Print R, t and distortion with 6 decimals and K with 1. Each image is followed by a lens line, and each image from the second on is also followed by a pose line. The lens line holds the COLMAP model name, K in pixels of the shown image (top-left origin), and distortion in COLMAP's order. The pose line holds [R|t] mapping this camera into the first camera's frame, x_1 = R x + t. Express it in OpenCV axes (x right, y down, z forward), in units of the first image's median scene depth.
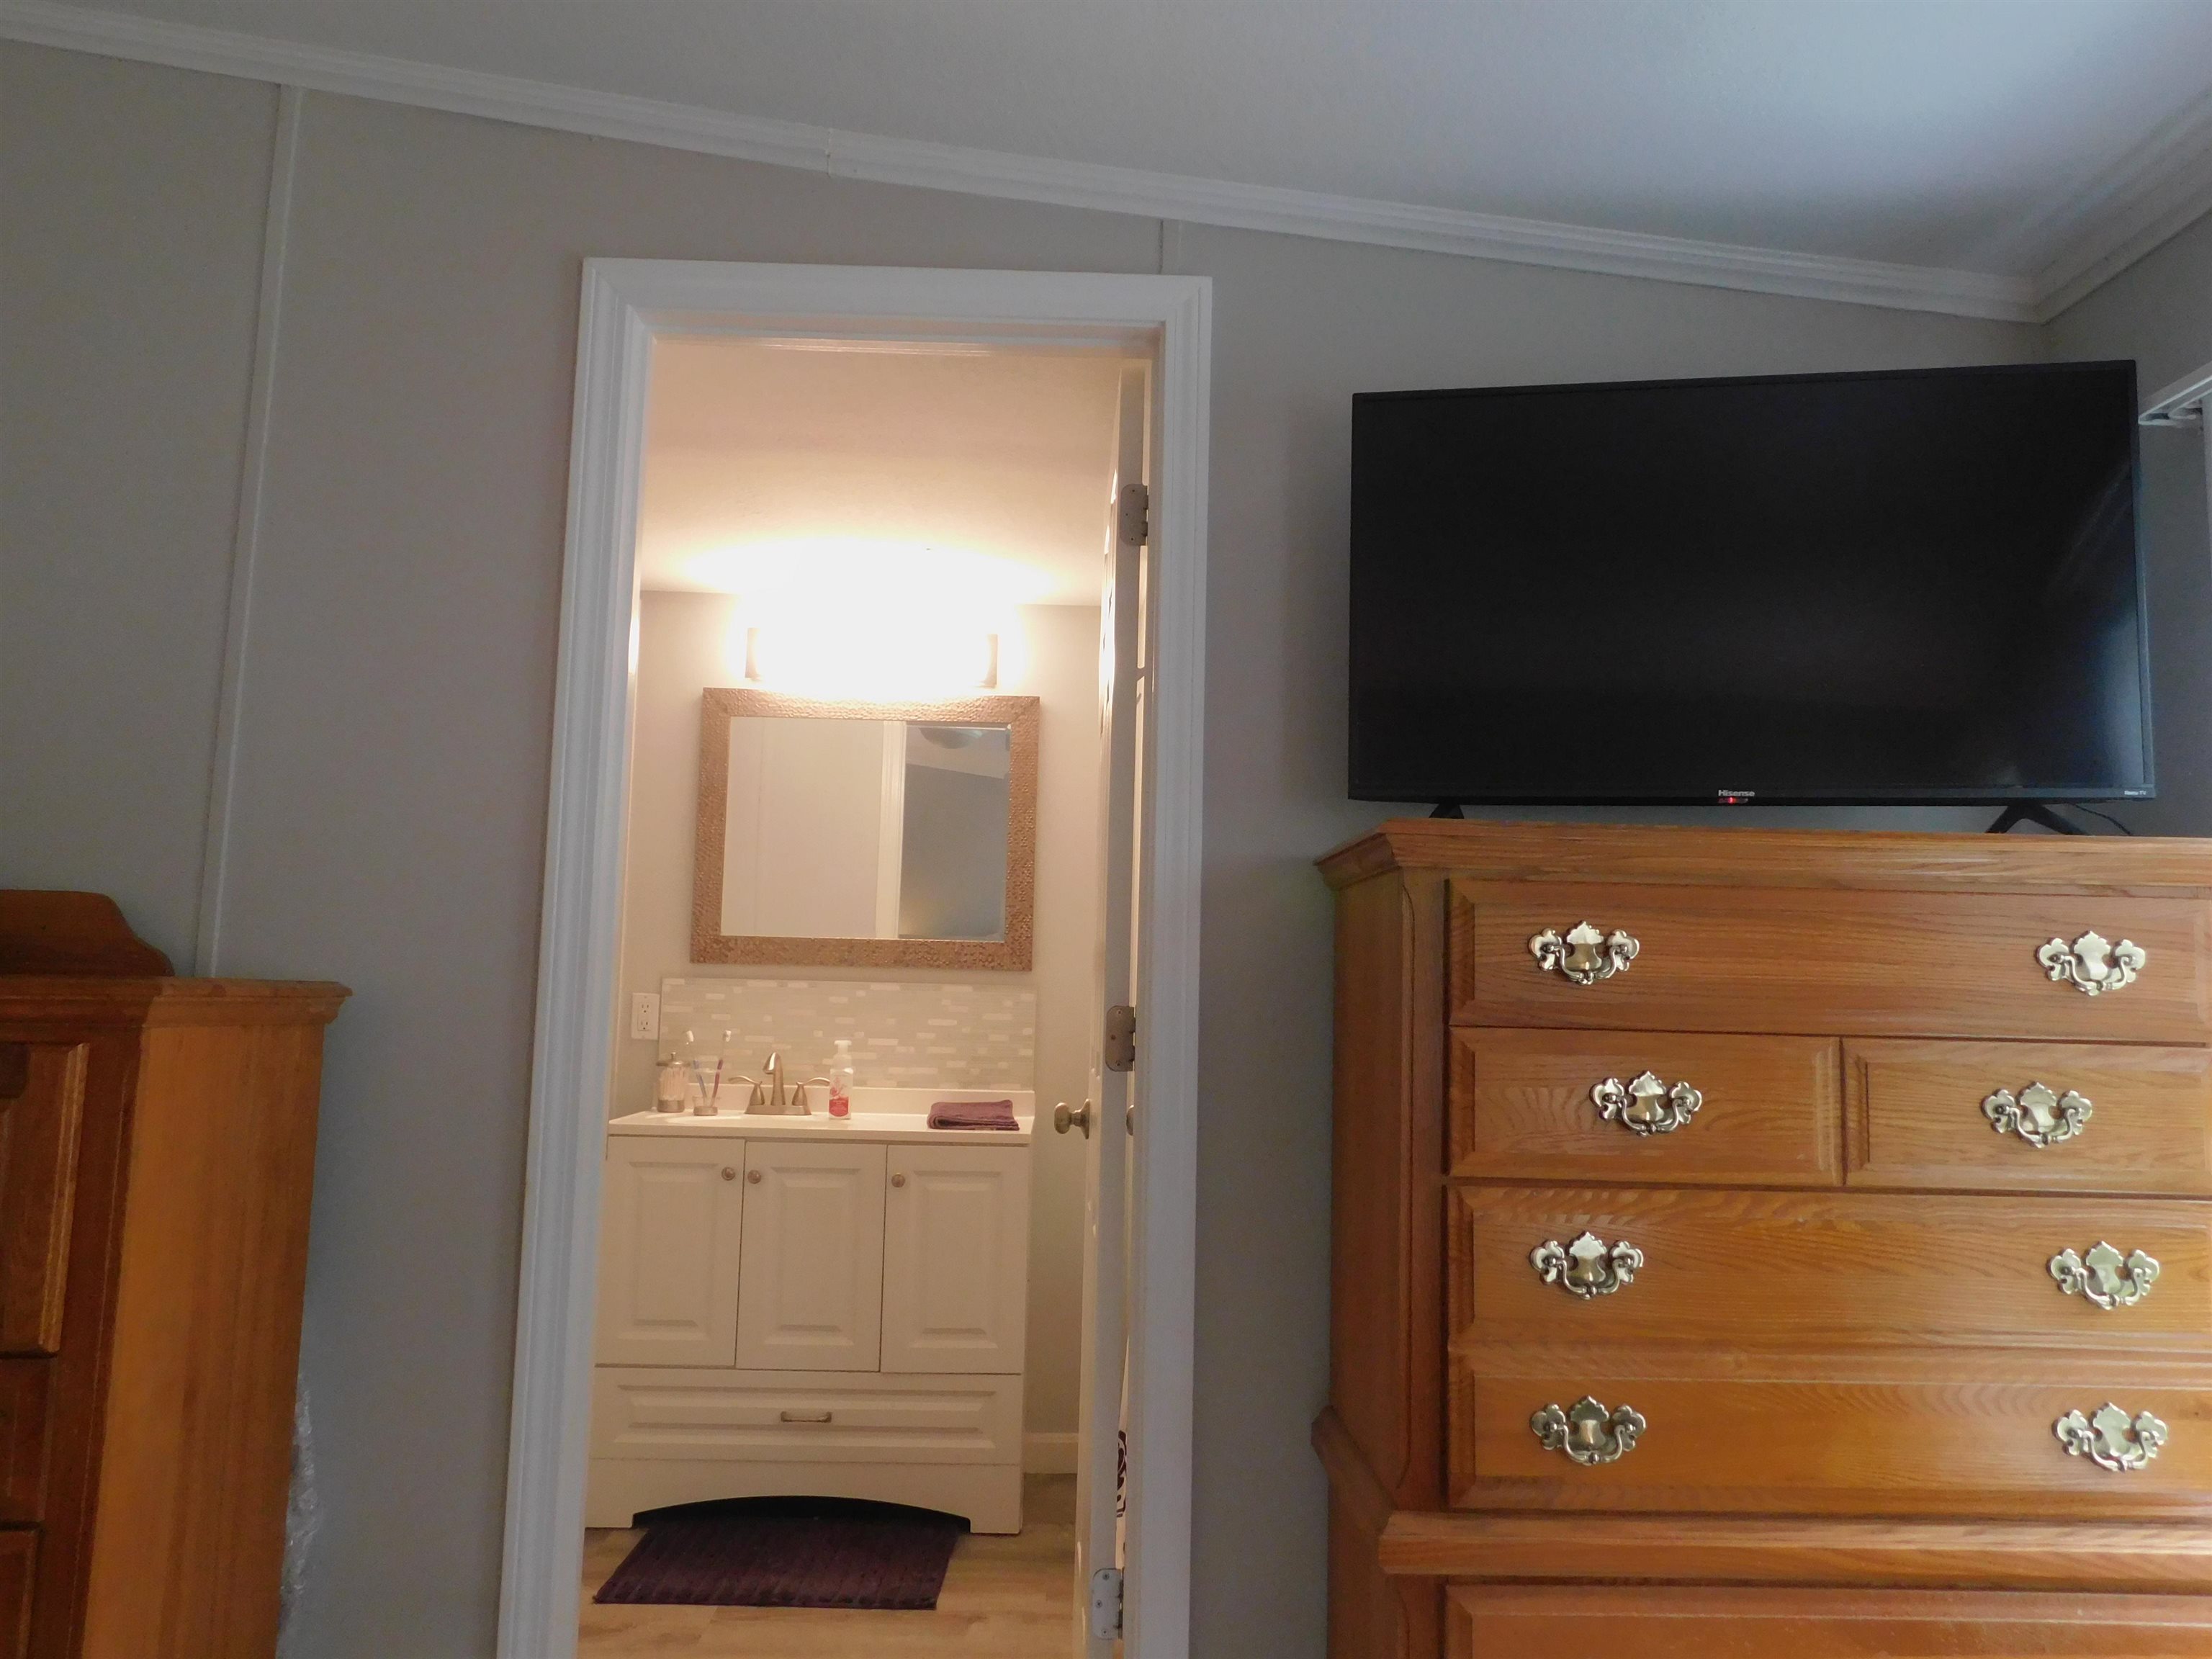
lens RADIAL K [[1847.7, 0, 1105.1], [0, 1847.7, 782.9], [0, 0, 1]] dist [-0.009886, -0.013209]
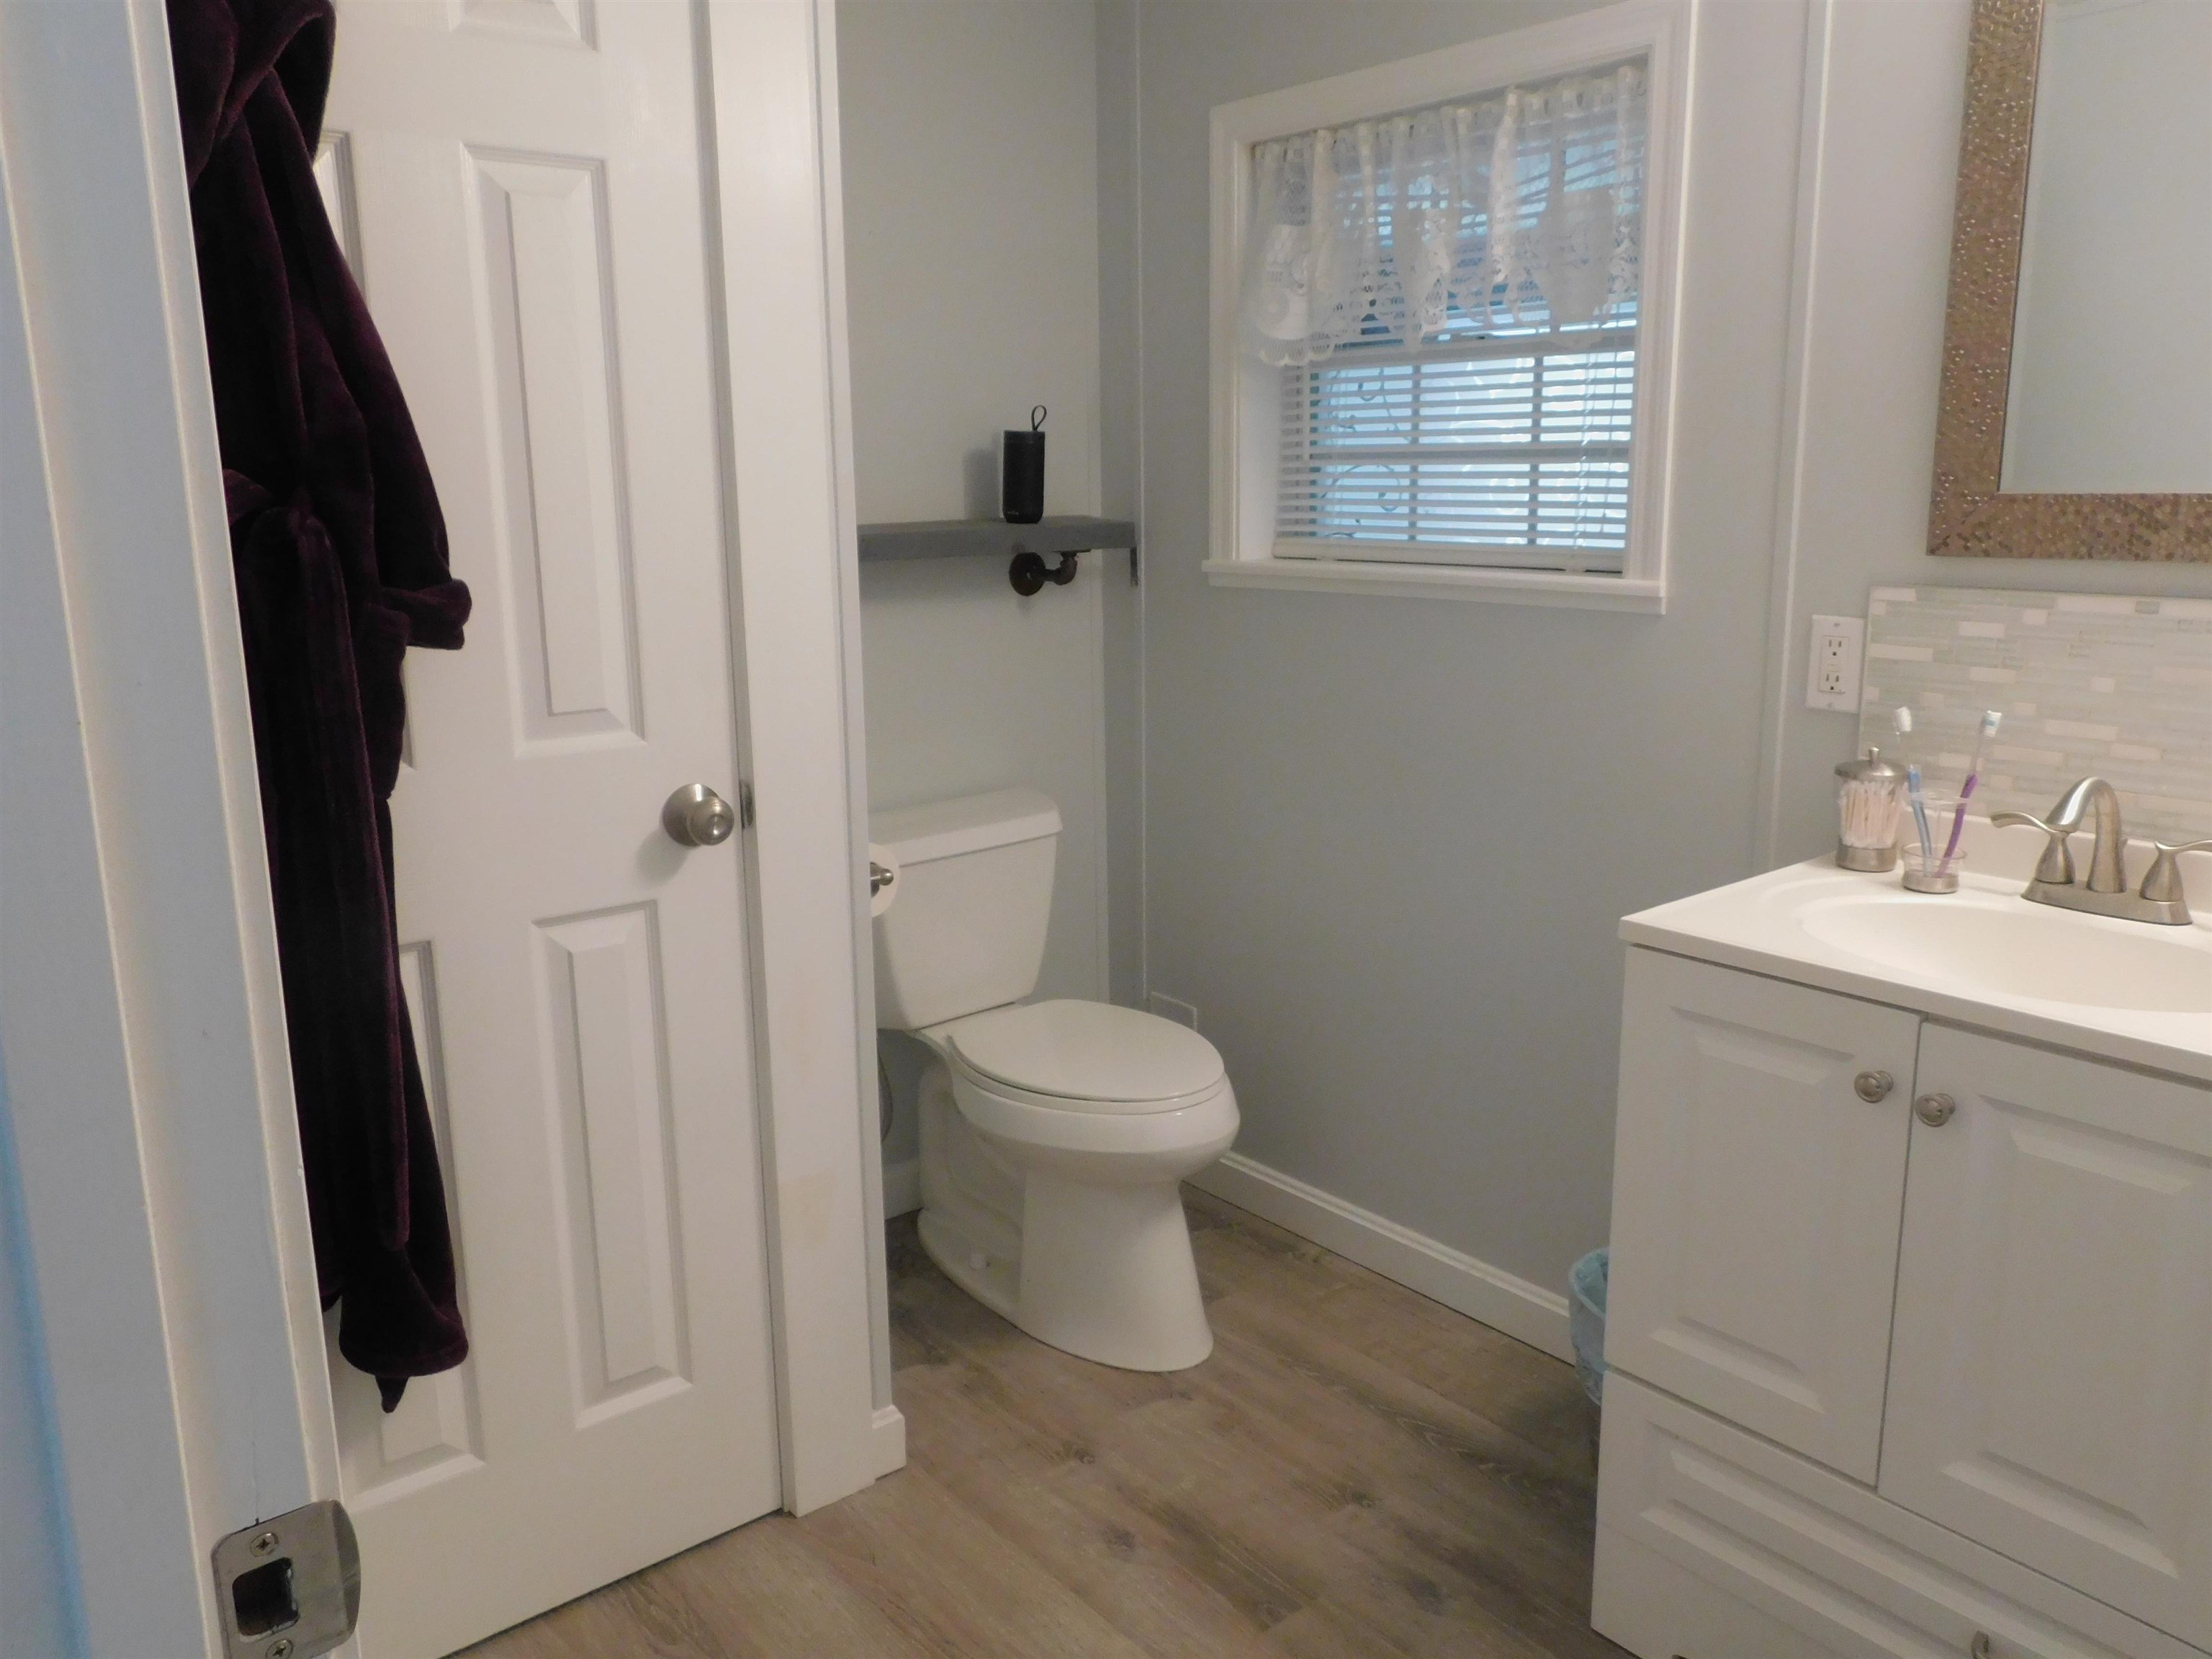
lens RADIAL K [[1633.3, 0, 1106.0], [0, 1633.3, 829.5], [0, 0, 1]] dist [-0.004729, -0.003361]
pose [[0.614063, 0.132472, -0.778060, -0.024820], [0.129255, 0.955625, 0.264715, 0.028782], [0.778601, -0.263120, 0.569692, 0.594190]]
